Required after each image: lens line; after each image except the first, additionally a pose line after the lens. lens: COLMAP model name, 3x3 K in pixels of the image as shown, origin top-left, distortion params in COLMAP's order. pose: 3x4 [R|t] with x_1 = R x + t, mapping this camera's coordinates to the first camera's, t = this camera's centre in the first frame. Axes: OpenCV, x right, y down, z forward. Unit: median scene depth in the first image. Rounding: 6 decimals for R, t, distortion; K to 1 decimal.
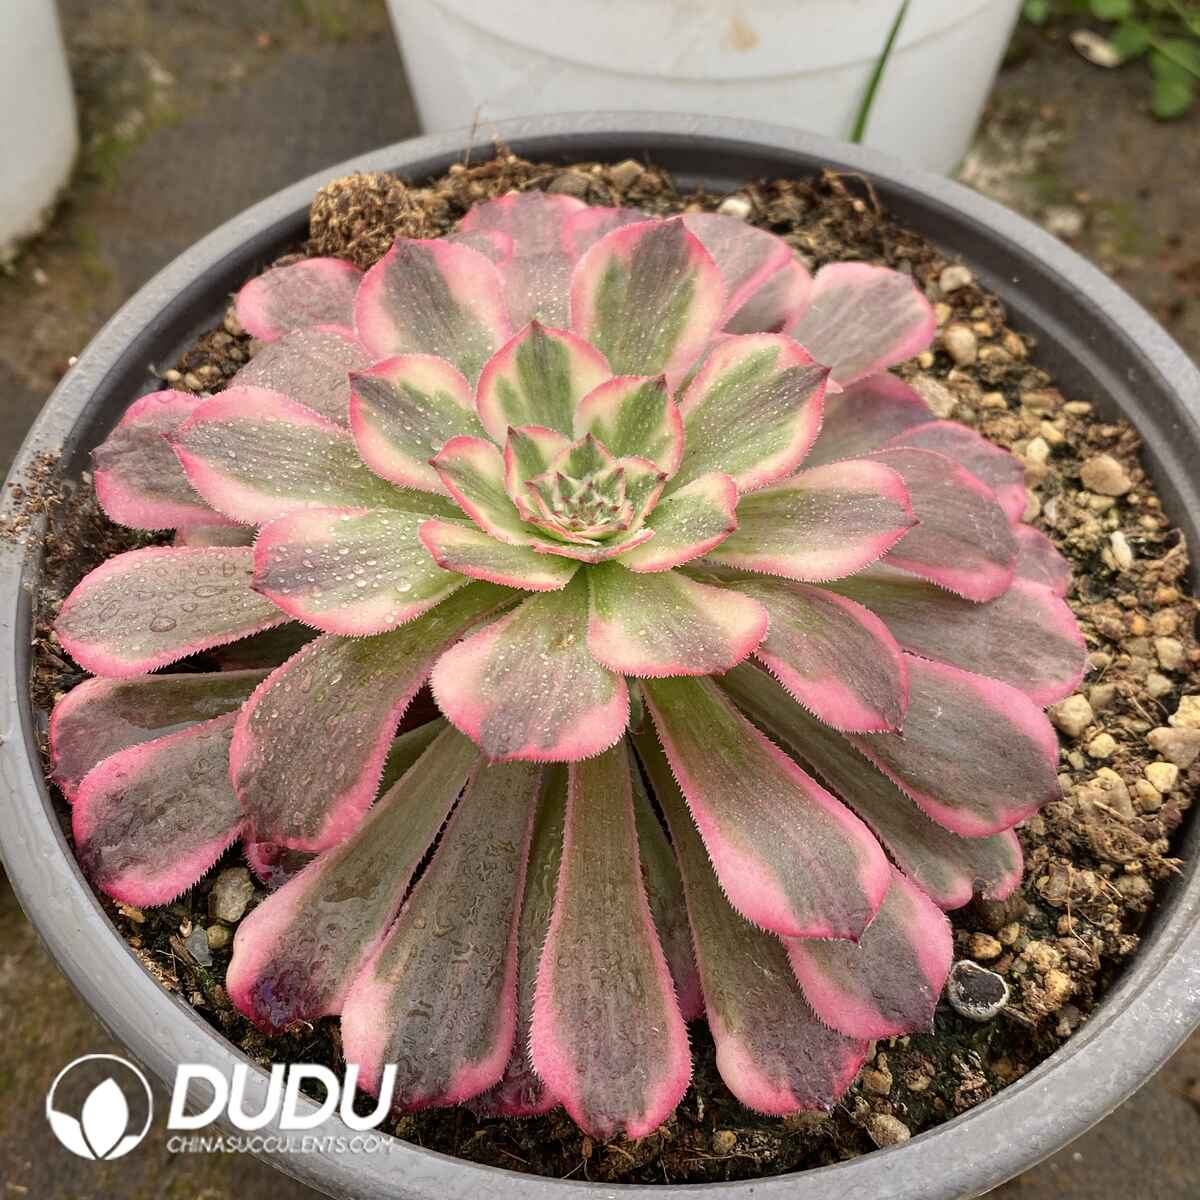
lens RADIAL K [[1879.3, 0, 600.0], [0, 1879.3, 600.0], [0, 0, 1]] dist [0.210608, -0.990939]
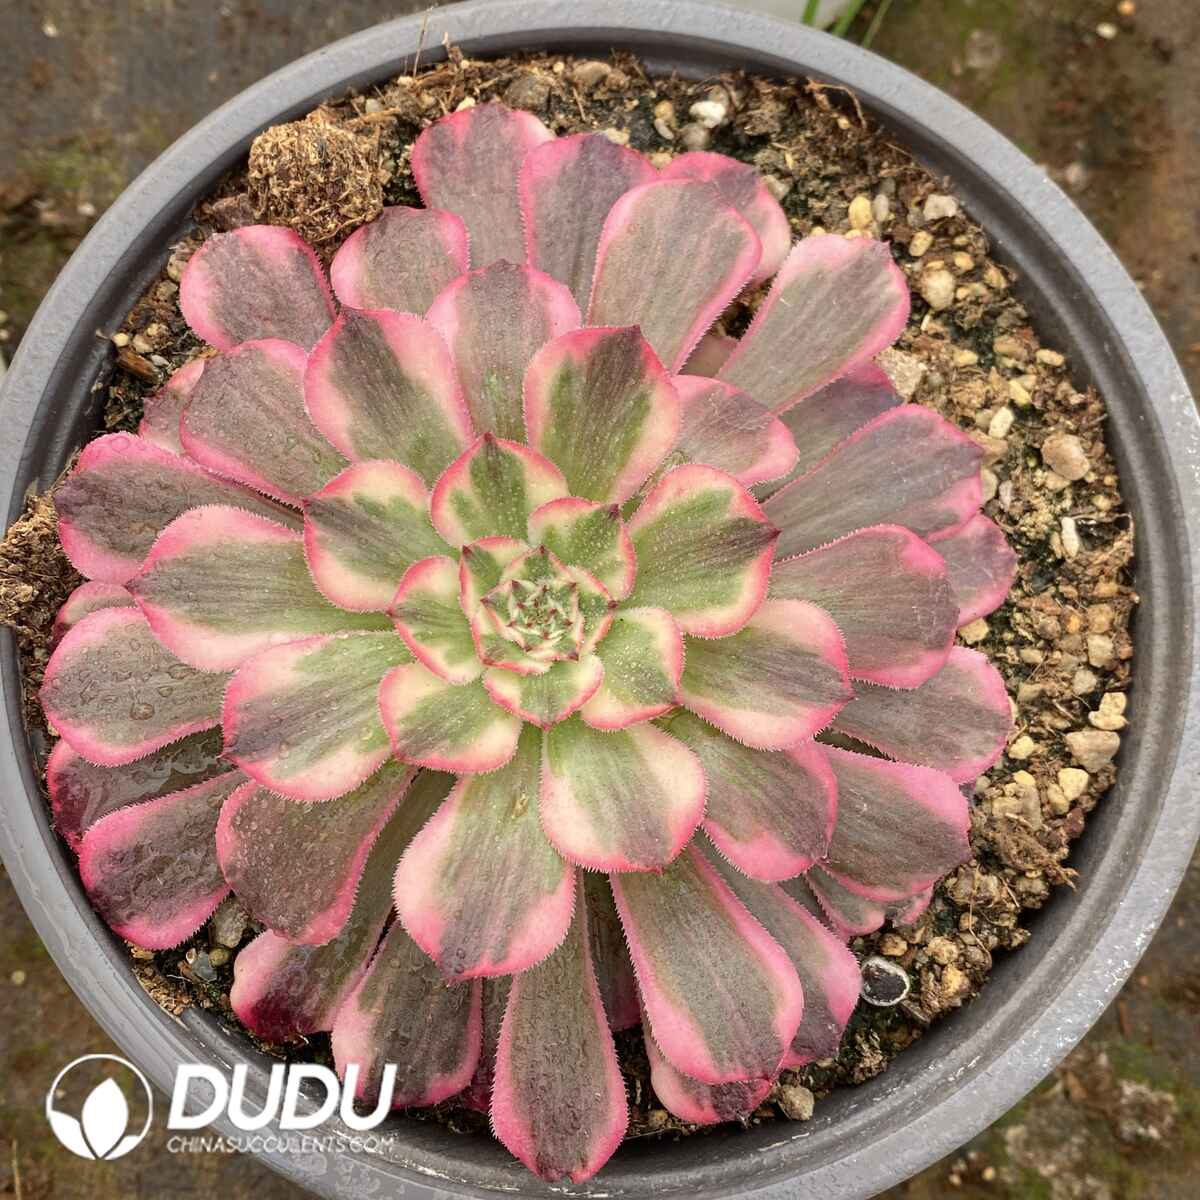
lens RADIAL K [[1879.3, 0, 600.0], [0, 1879.3, 600.0], [0, 0, 1]] dist [0.210608, -0.990939]
pose [[0.999963, 0.008636, -0.000205, 0.023722], [-0.007495, 0.879207, 0.476380, -0.511378], [0.004295, -0.476361, 0.879239, 0.090752]]
